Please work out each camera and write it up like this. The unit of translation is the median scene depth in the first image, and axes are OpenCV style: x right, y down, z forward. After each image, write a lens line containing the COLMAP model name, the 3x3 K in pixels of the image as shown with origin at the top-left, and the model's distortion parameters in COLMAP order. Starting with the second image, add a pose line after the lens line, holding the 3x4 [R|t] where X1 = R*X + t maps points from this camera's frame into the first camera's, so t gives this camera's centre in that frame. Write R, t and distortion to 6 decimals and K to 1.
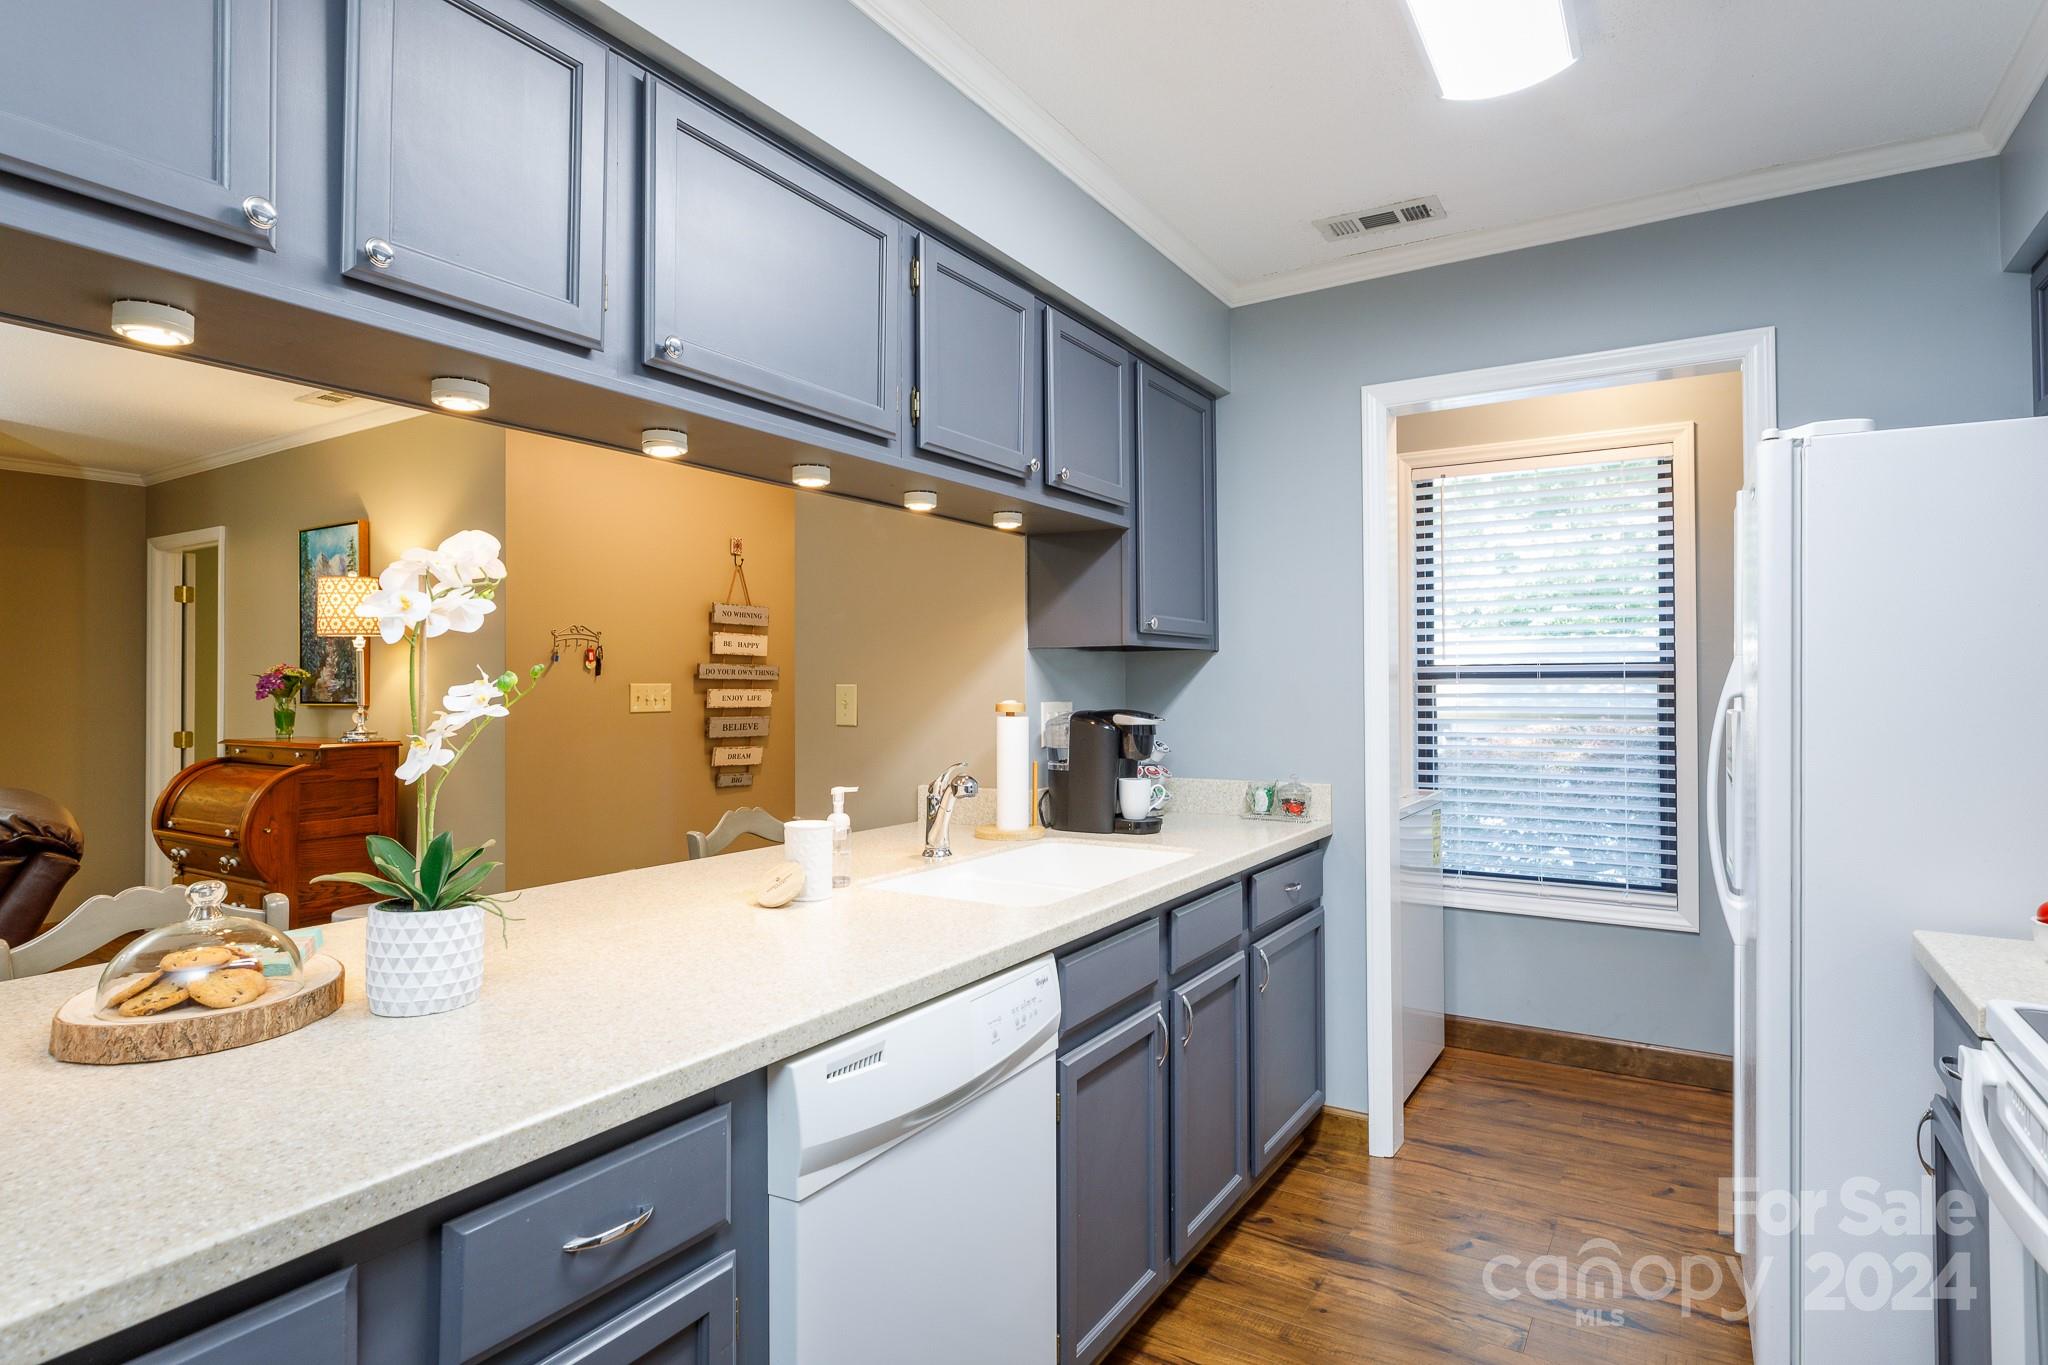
lens RADIAL K [[1080.6, 0, 1024.2], [0, 1080.6, 669.9], [0, 0, 1]] dist [-0.000835, 0.001097]
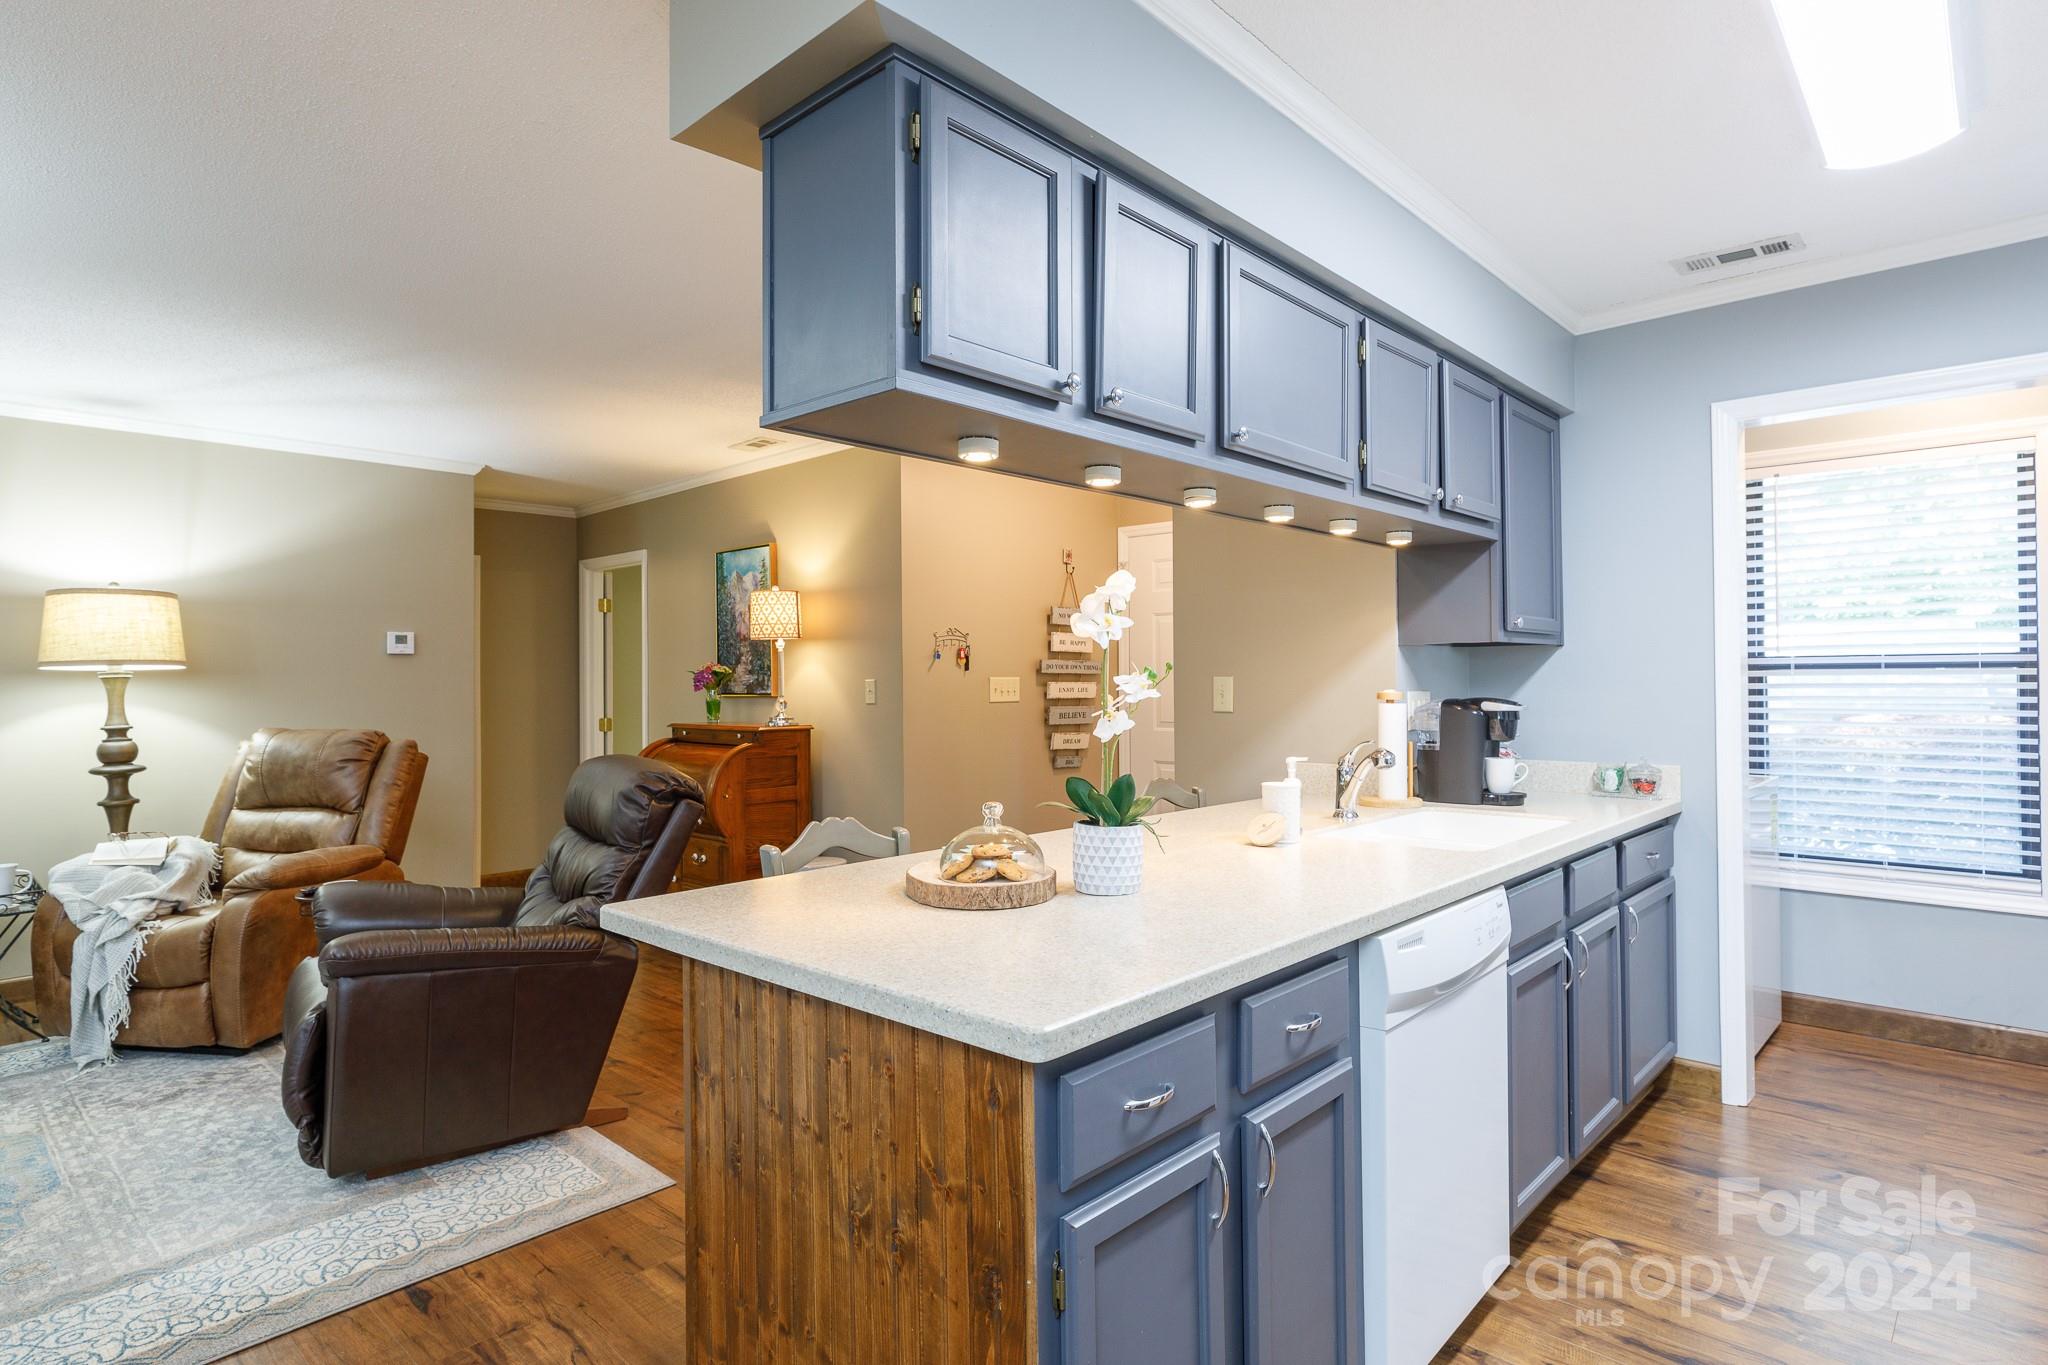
lens RADIAL K [[1080.6, 0, 1024.2], [0, 1080.6, 669.9], [0, 0, 1]] dist [-0.000835, 0.001097]
pose [[0.981887, -0.004632, -0.189411, -0.153803], [0.005624, 0.999973, 0.004703, -0.000922], [0.189385, -0.005683, 0.981887, -0.193891]]
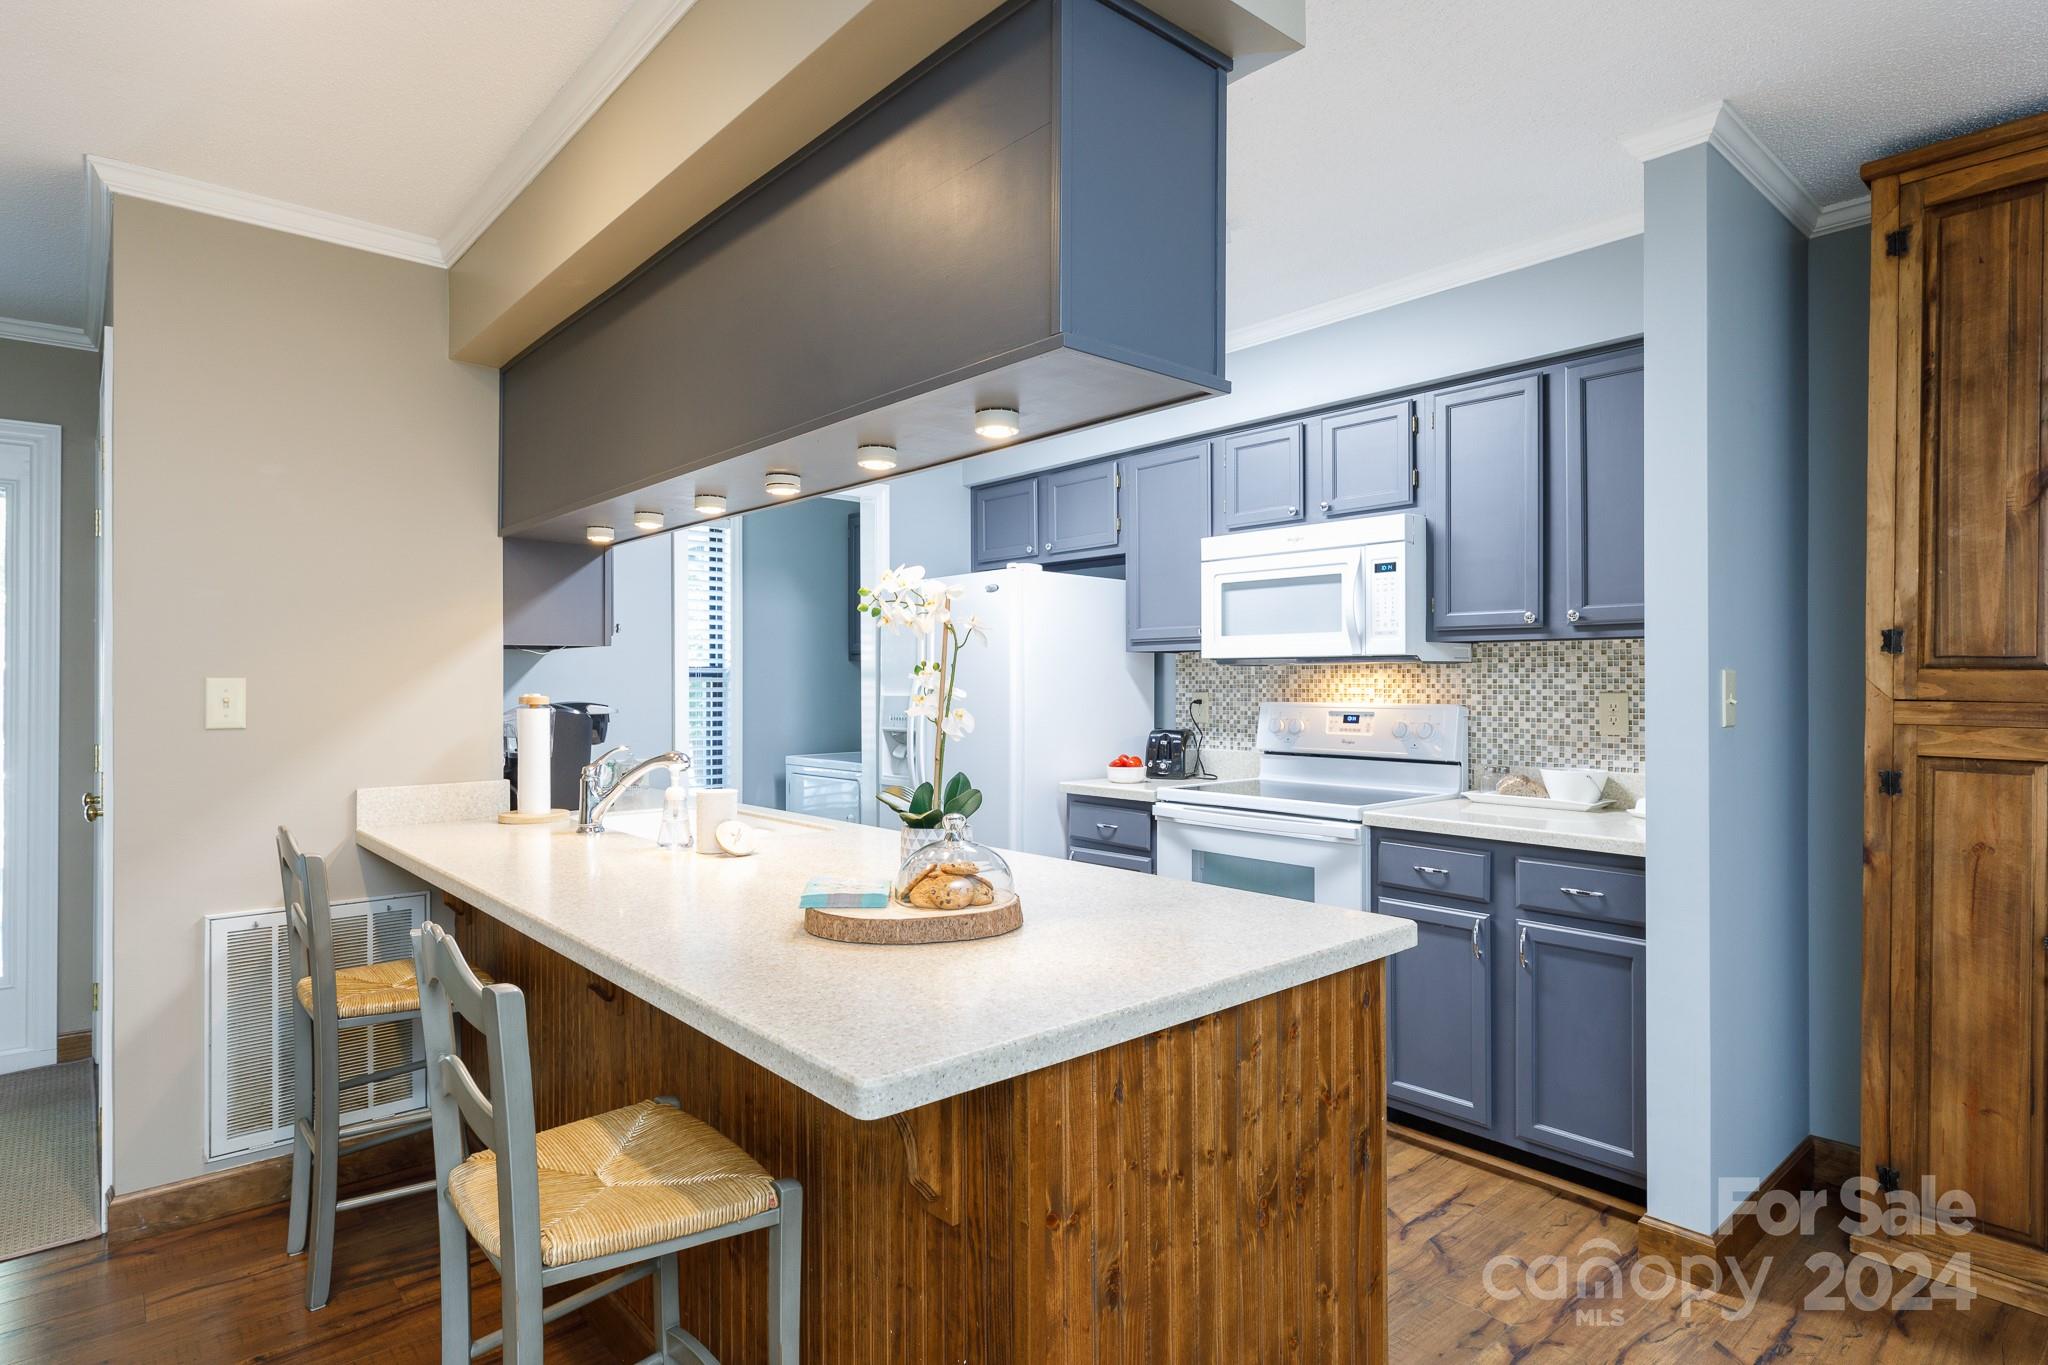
lens RADIAL K [[1082.6, 0, 1023.1], [0, 1082.6, 677.0], [0, 0, 1]] dist [0.000126, -0.000139]
pose [[0.292376, 0.007726, 0.956272, -0.764409], [-0.011654, 0.999922, -0.004516, 0.009283], [-0.956232, -0.009824, 0.292443, 0.188458]]
